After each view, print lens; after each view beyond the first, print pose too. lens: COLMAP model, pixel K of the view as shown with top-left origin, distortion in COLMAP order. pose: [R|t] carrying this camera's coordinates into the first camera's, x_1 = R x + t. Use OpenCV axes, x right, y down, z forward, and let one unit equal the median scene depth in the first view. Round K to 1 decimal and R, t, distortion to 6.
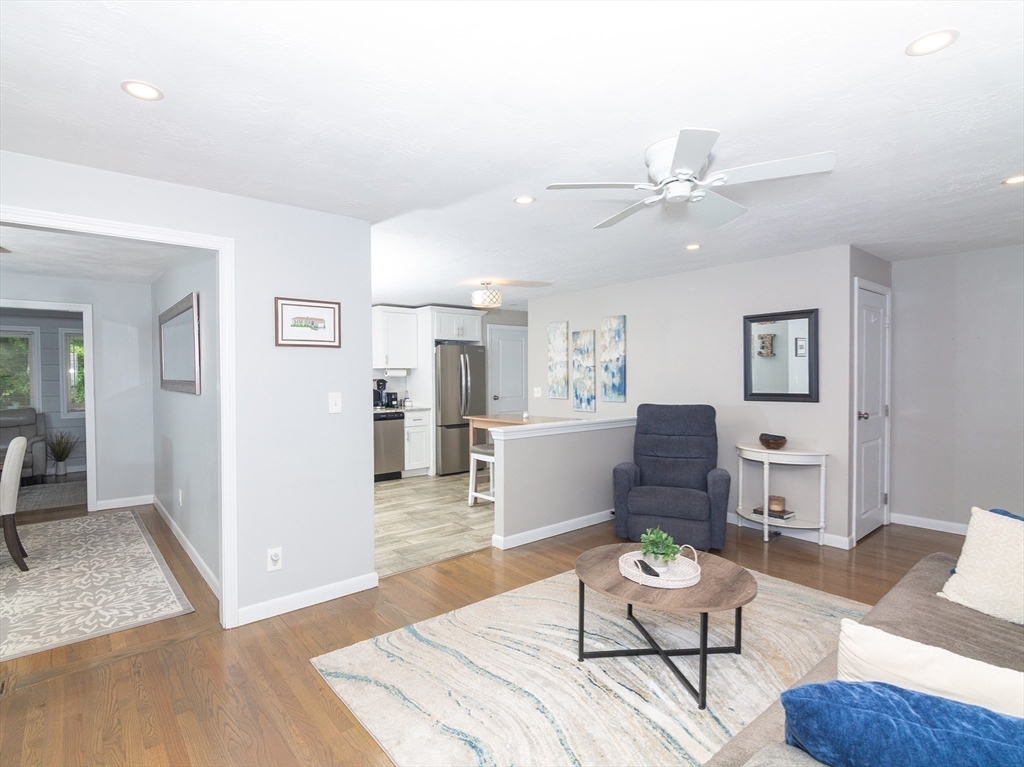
lens RADIAL K [[521.5, 0, 499.0], [0, 521.5, 386.1], [0, 0, 1]] dist [0.000750, -0.001721]
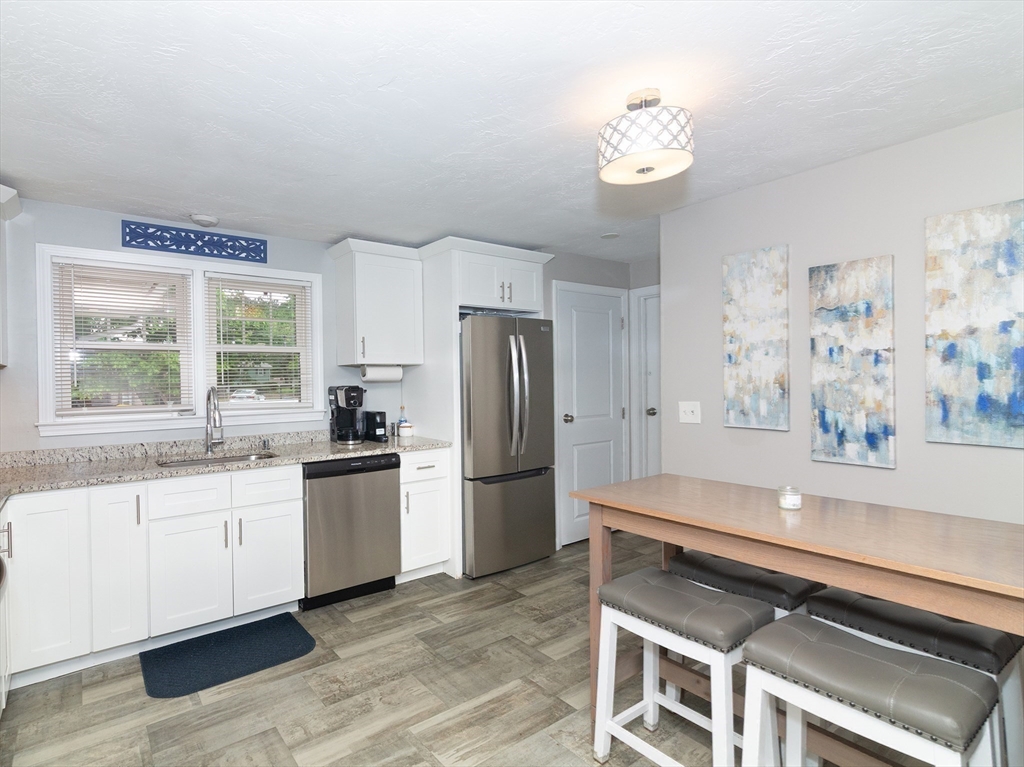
lens RADIAL K [[524.2, 0, 442.7], [0, 524.2, 380.7], [0, 0, 1]] dist [0.001610, 0.000115]
pose [[0.996447, -0.007628, -0.083873, -0.124080], [0.006296, 0.999850, -0.016129, -0.011728], [0.083984, 0.015543, 0.996346, 0.637496]]
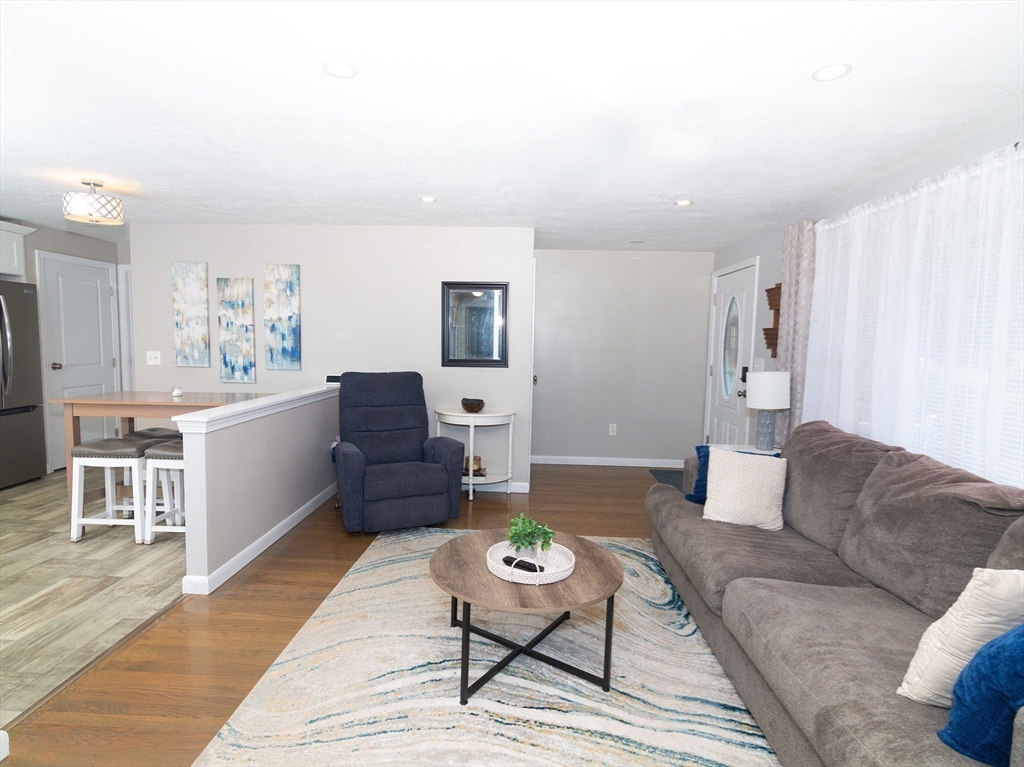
lens RADIAL K [[518.7, 0, 509.7], [0, 518.7, 386.0], [0, 0, 1]] dist [-0.000264, -0.001482]
pose [[0.662015, -0.045166, 0.748128, -0.163752], [-0.009355, 0.997607, 0.068506, -0.003787], [-0.749432, -0.052350, 0.660009, 0.203487]]
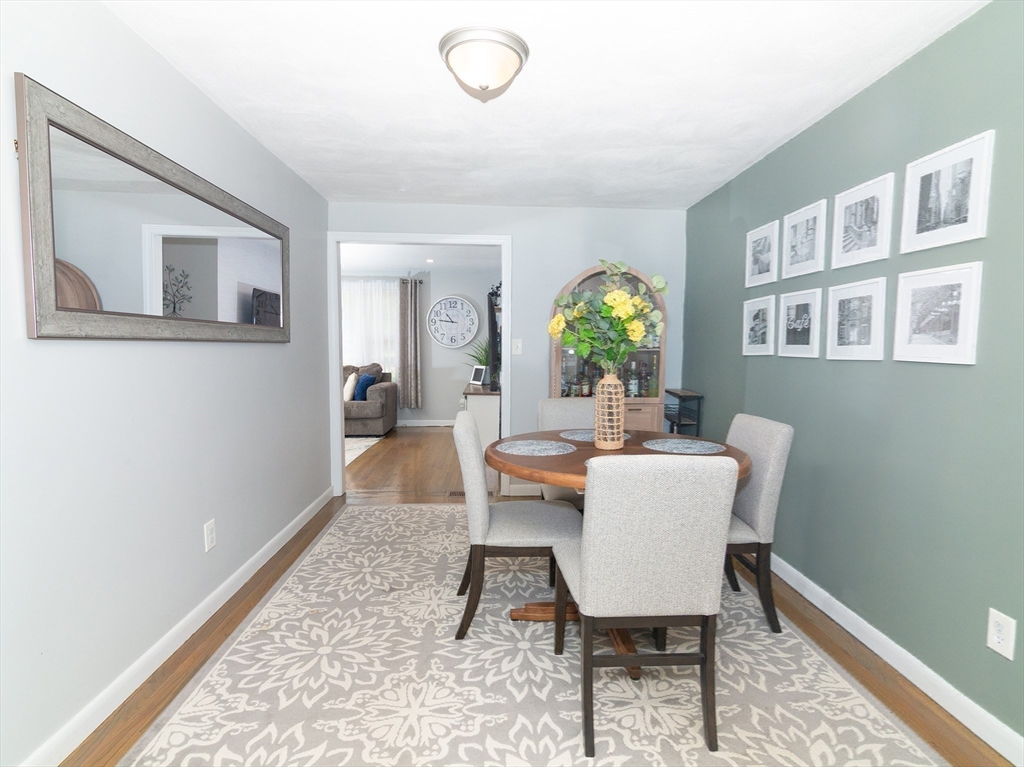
lens RADIAL K [[521.5, 0, 518.8], [0, 521.5, 383.2], [0, 0, 1]] dist [-0.000071, -0.001008]
pose [[-0.805765, -0.044877, 0.590533, -0.935326], [0.006859, 0.996351, 0.085076, 0.008471], [-0.592196, 0.072602, -0.802516, 0.972664]]
